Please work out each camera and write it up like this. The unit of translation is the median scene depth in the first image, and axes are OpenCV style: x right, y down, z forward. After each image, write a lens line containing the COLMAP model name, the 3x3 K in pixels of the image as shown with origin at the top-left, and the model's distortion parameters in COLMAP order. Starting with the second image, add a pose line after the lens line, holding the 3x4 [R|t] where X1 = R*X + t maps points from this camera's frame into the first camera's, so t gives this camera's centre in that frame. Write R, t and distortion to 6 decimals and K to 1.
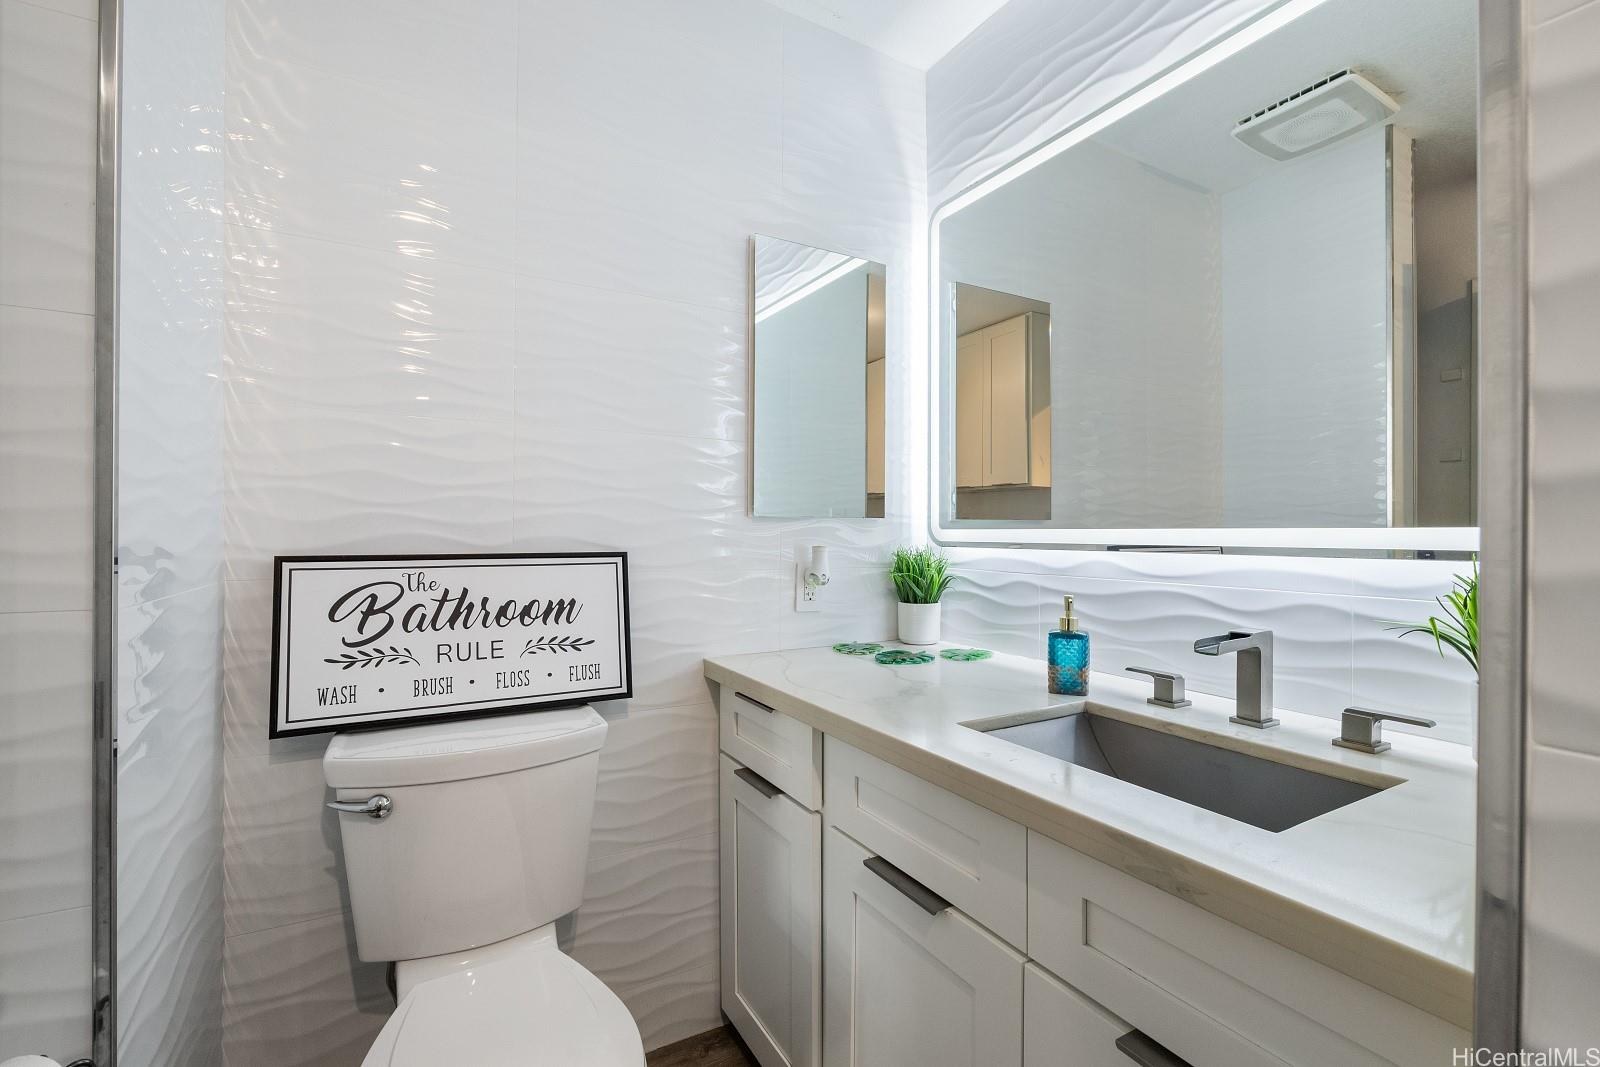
lens RADIAL K [[720.8, 0, 801.5], [0, 720.8, 532.8], [0, 0, 1]] dist [-0.002788, -0.000420]
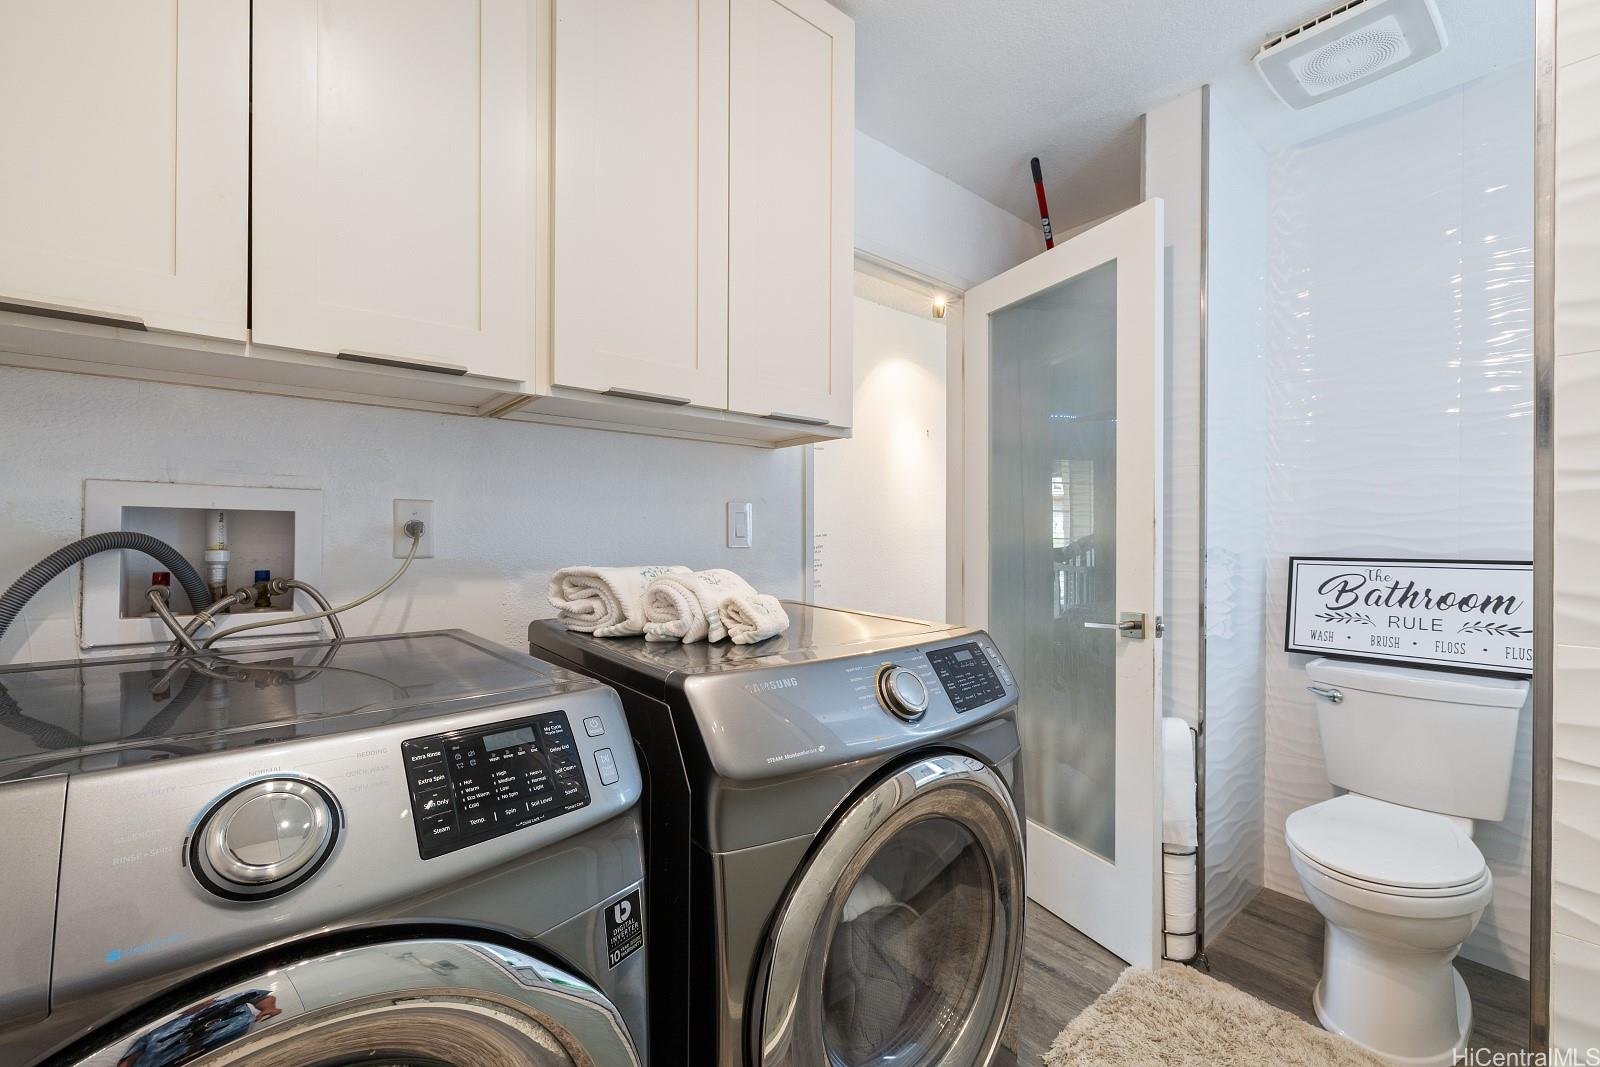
lens RADIAL K [[690.9, 0, 803.7], [0, 690.9, 538.0], [0, 0, 1]] dist [-0.003547, 0.000298]
pose [[0.204618, -0.002440, -0.978839, 0.713879], [-0.004132, 0.999986, -0.003357, -0.004203], [0.978833, 0.004732, 0.204605, -0.566240]]
